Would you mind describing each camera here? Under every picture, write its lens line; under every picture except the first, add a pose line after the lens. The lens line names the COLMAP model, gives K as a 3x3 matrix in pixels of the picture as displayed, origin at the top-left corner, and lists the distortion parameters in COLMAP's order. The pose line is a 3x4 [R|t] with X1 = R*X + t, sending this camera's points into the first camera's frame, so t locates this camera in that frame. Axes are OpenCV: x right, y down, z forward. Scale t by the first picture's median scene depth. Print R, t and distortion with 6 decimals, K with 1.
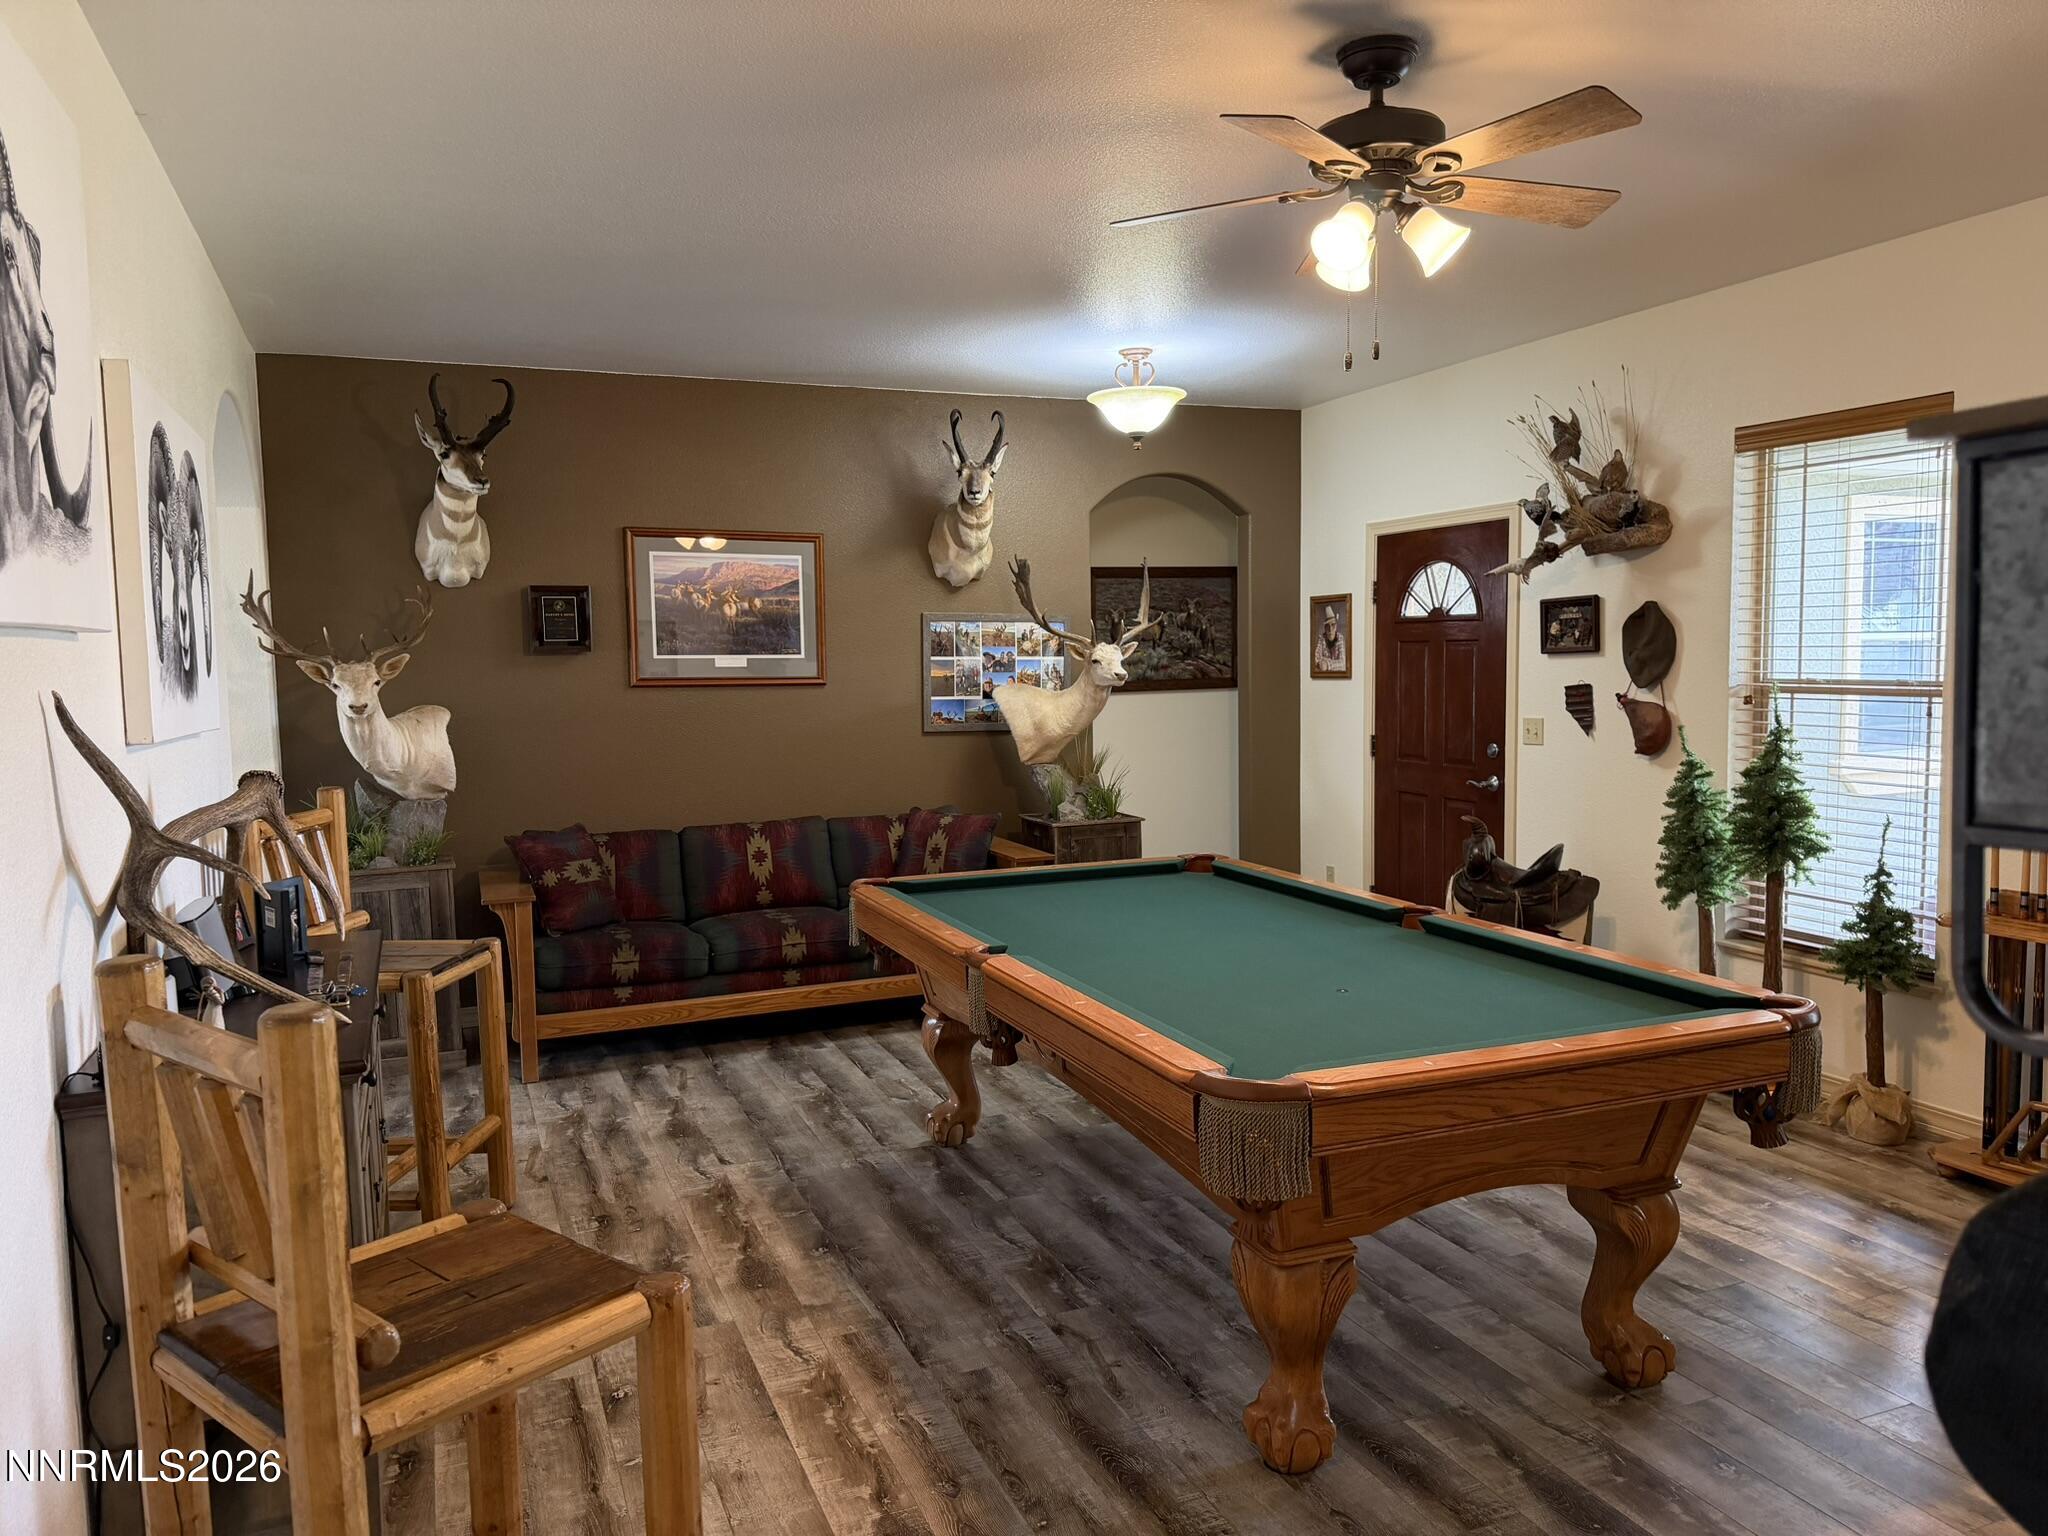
lens RADIAL K [[1441.2, 0, 1030.5], [0, 1441.2, 778.0], [0, 0, 1]] dist [0.141325, -0.166552]
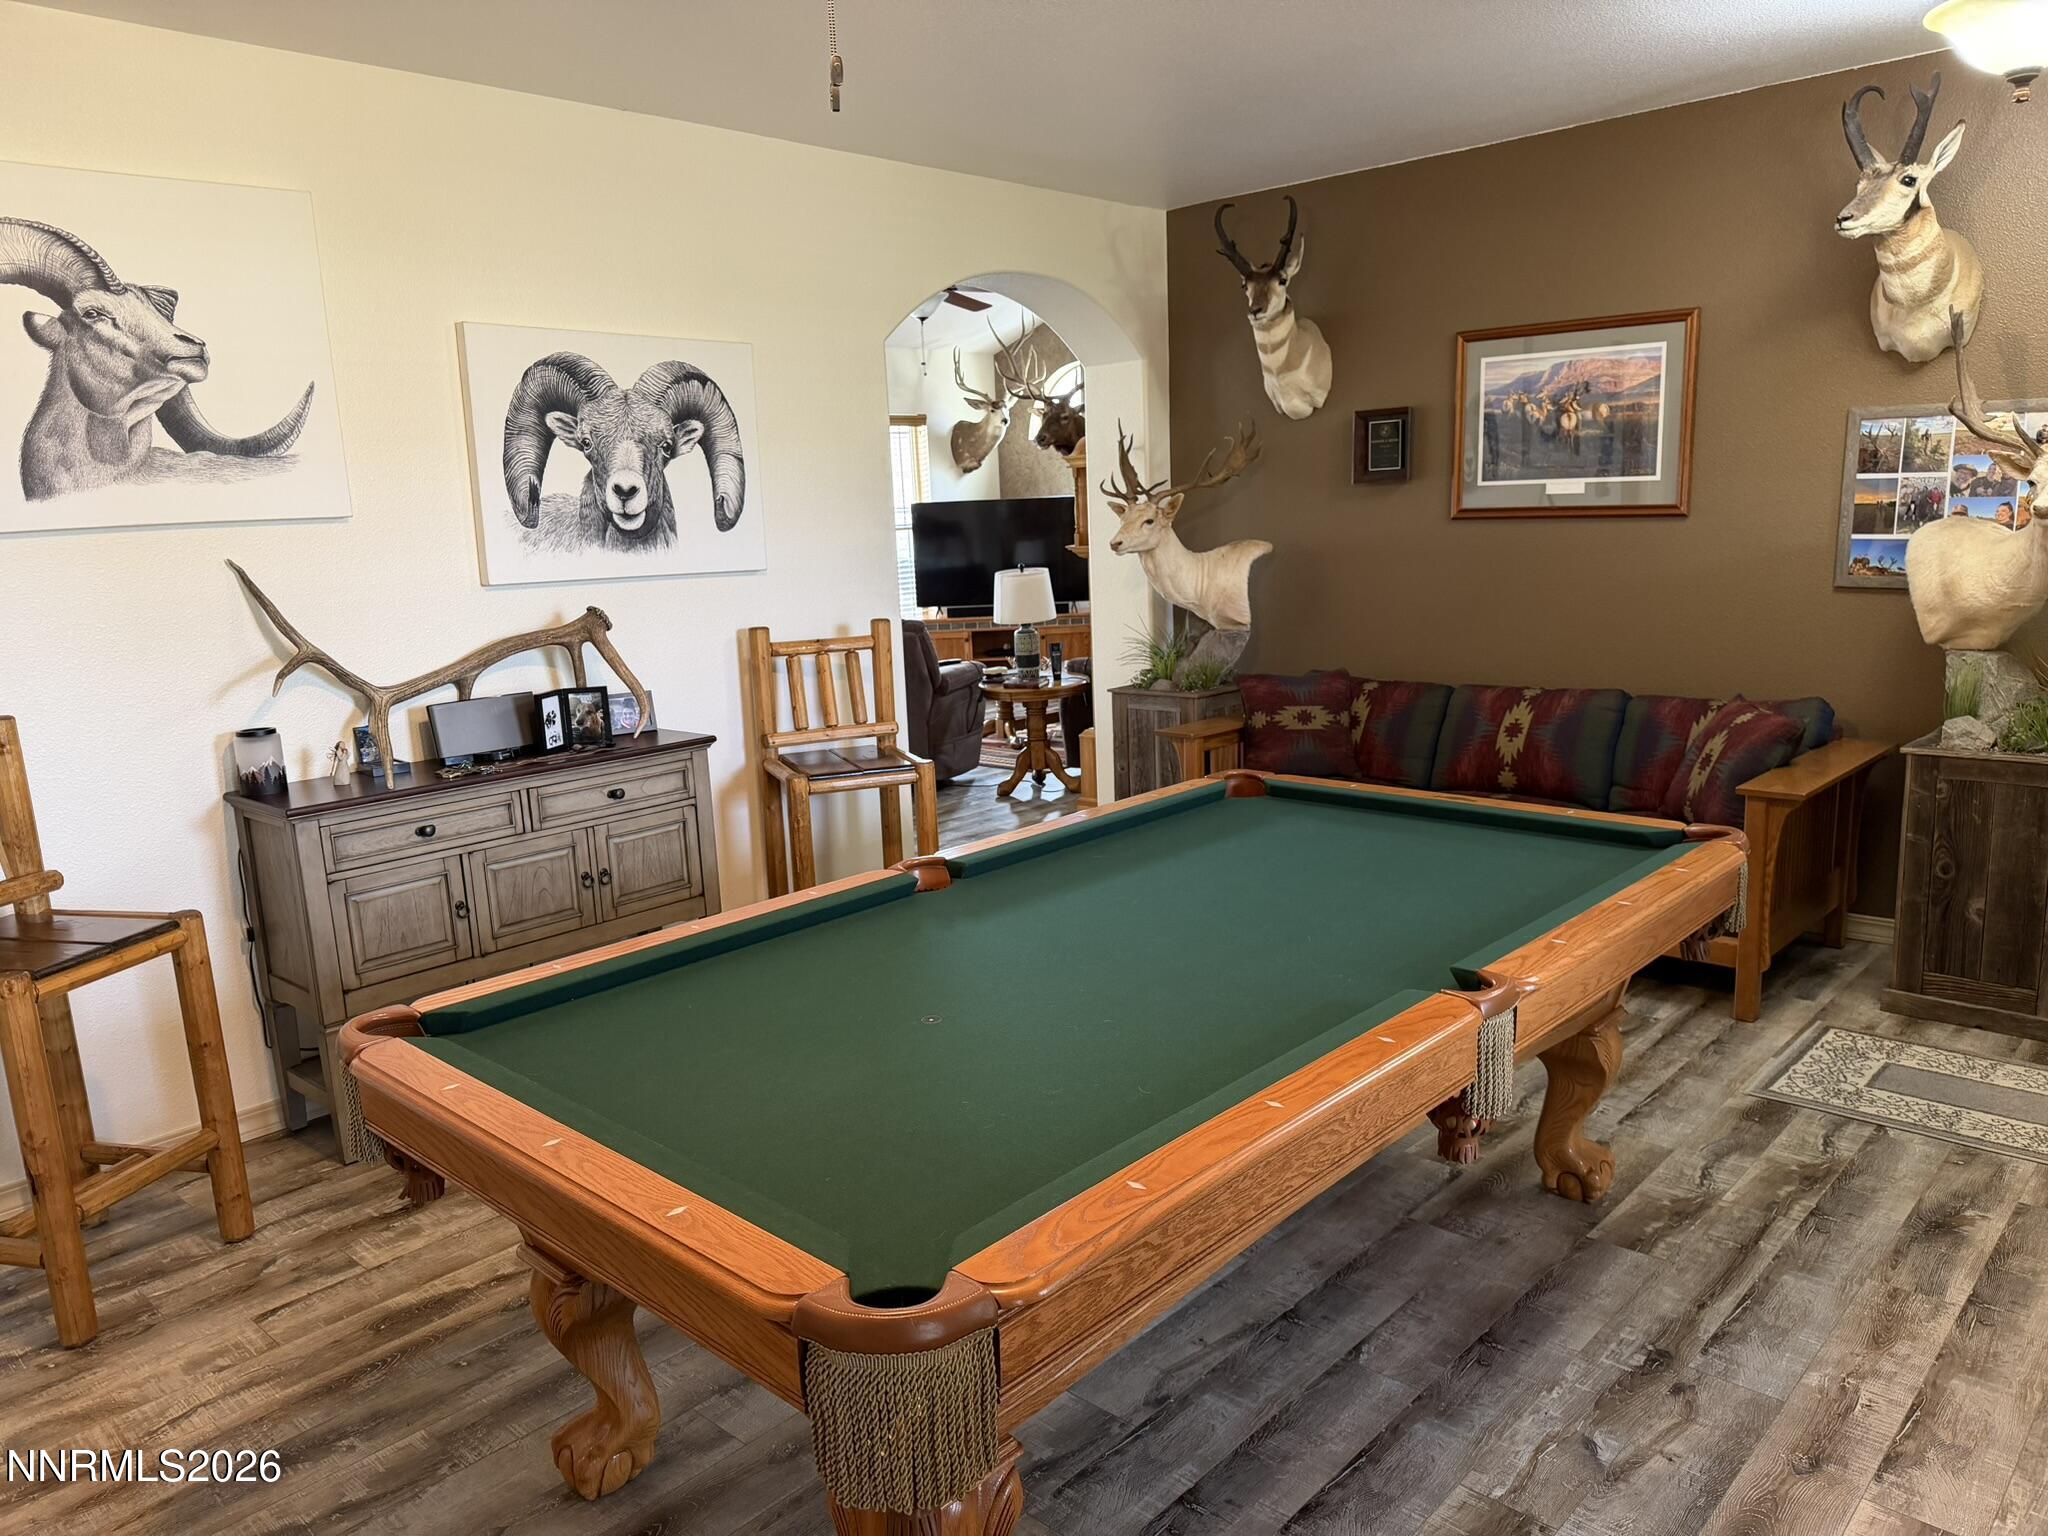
lens RADIAL K [[1430.3, 0, 1015.3], [0, 1430.3, 800.8], [0, 0, 1]] dist [0.036093, -0.068340]
pose [[0.408740, 0.188334, -0.893007, 0.433898], [-0.043077, 0.981367, 0.187252, -0.047186], [0.911634, -0.038069, 0.409237, 0.400309]]
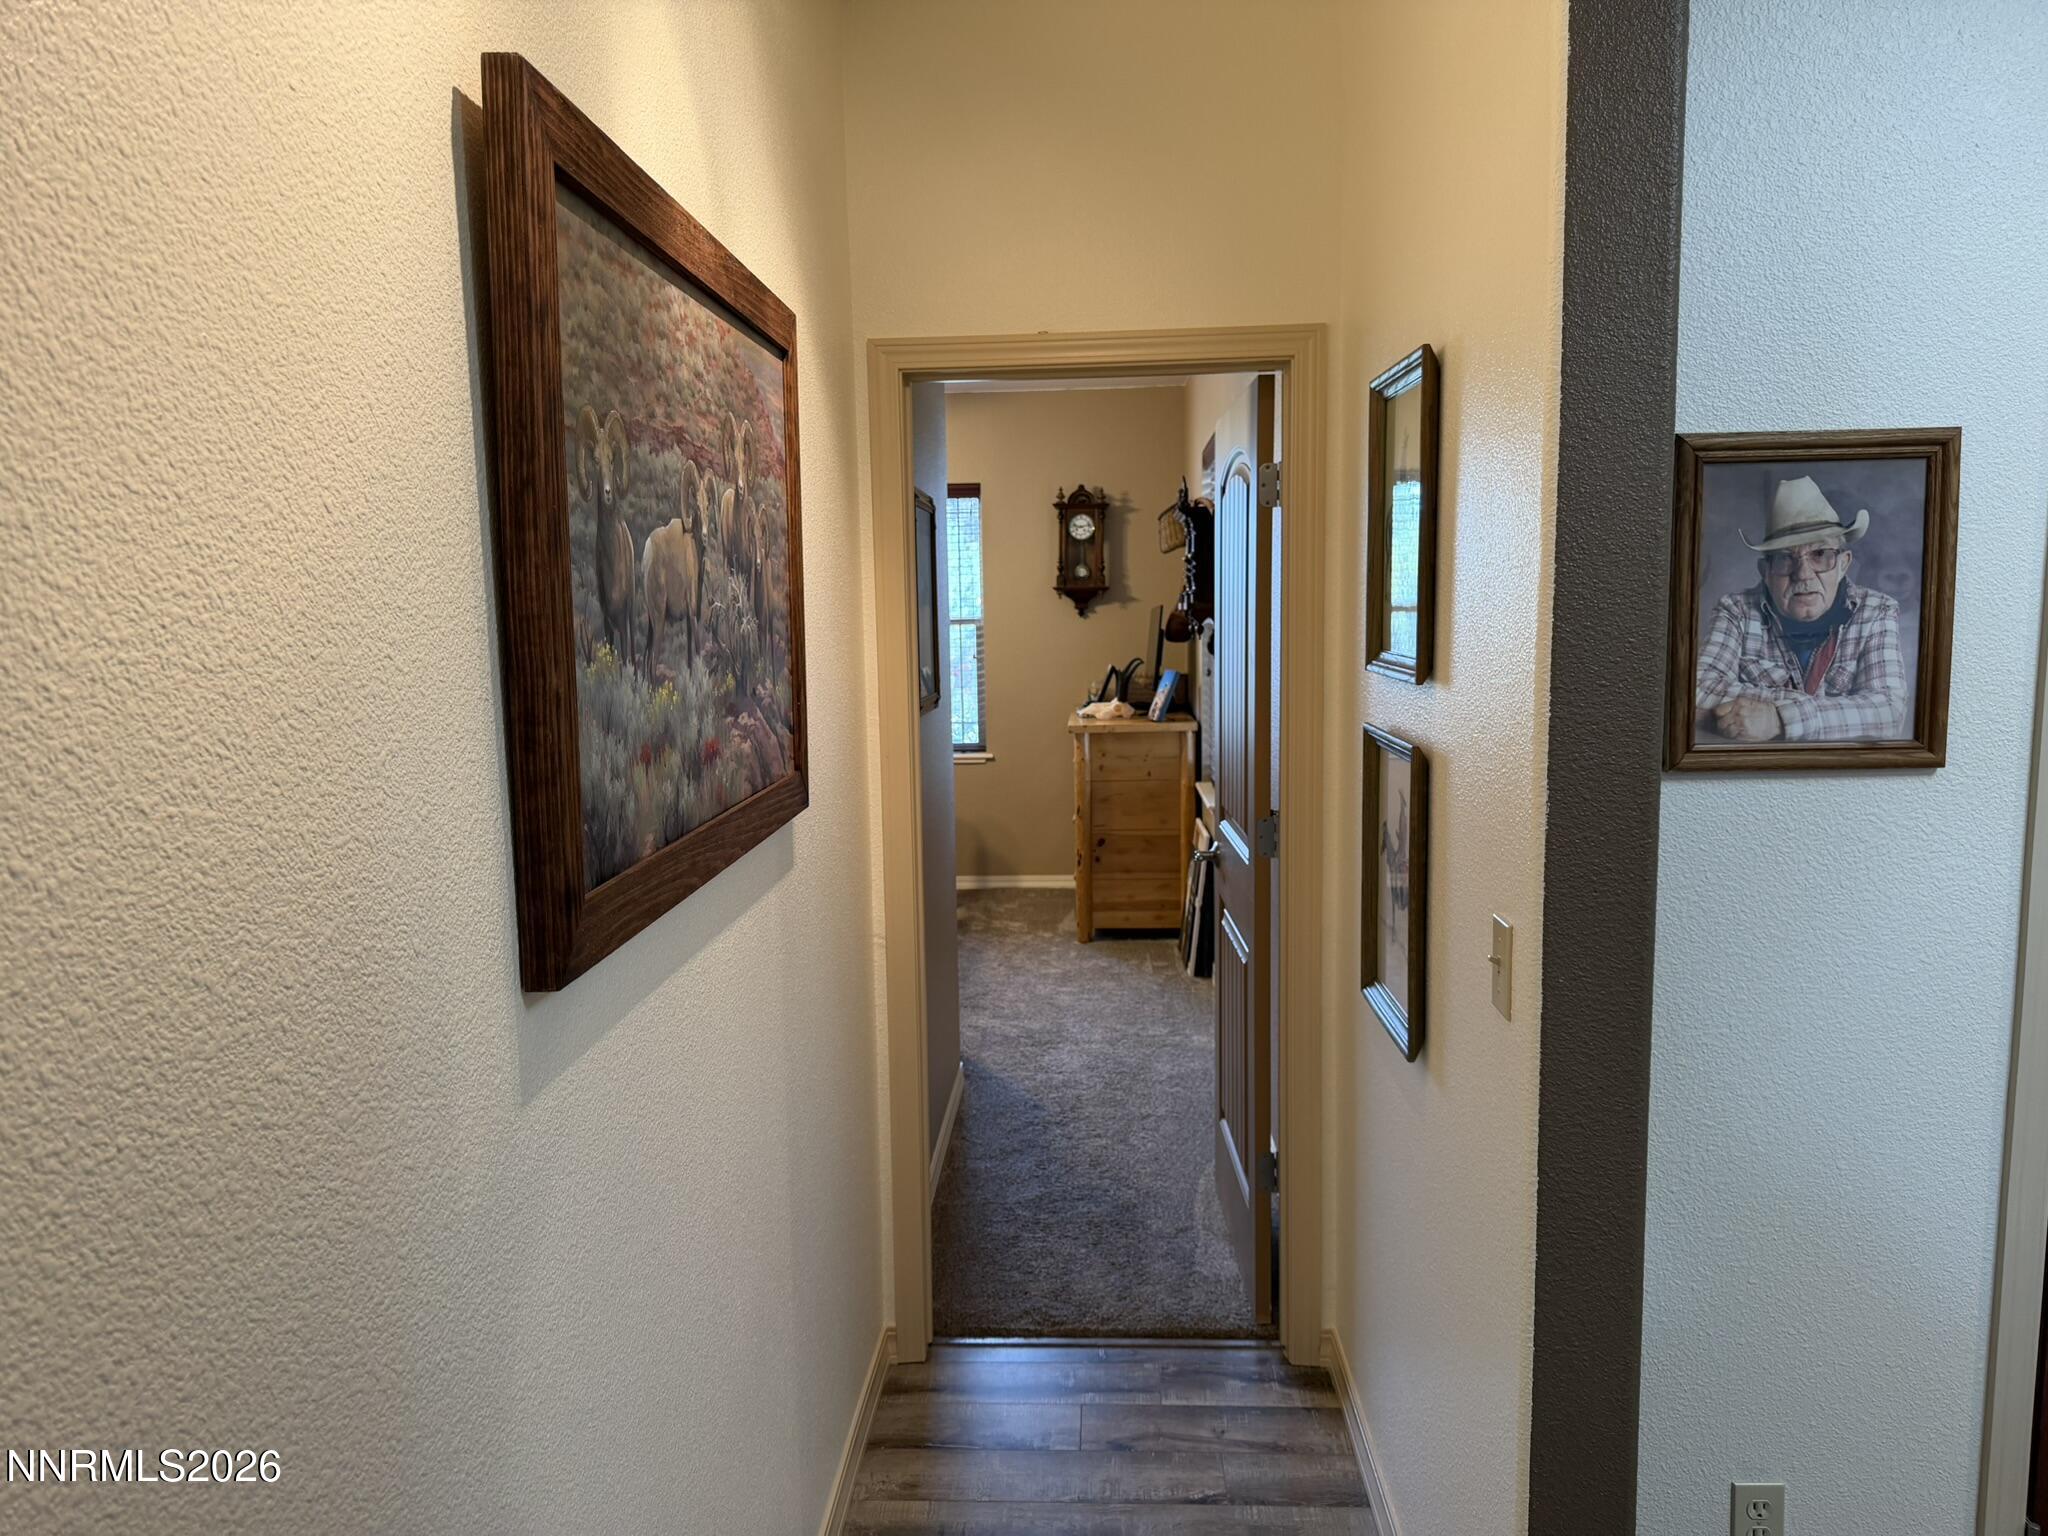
lens RADIAL K [[1441.2, 0, 1030.5], [0, 1441.2, 778.0], [0, 0, 1]] dist [0.141325, -0.166552]
pose [[0.425393, -0.103082, 0.899119, -0.090181], [0.084796, 0.993661, 0.073802, -0.115468], [-0.901028, 0.044847, 0.431437, 1.197671]]
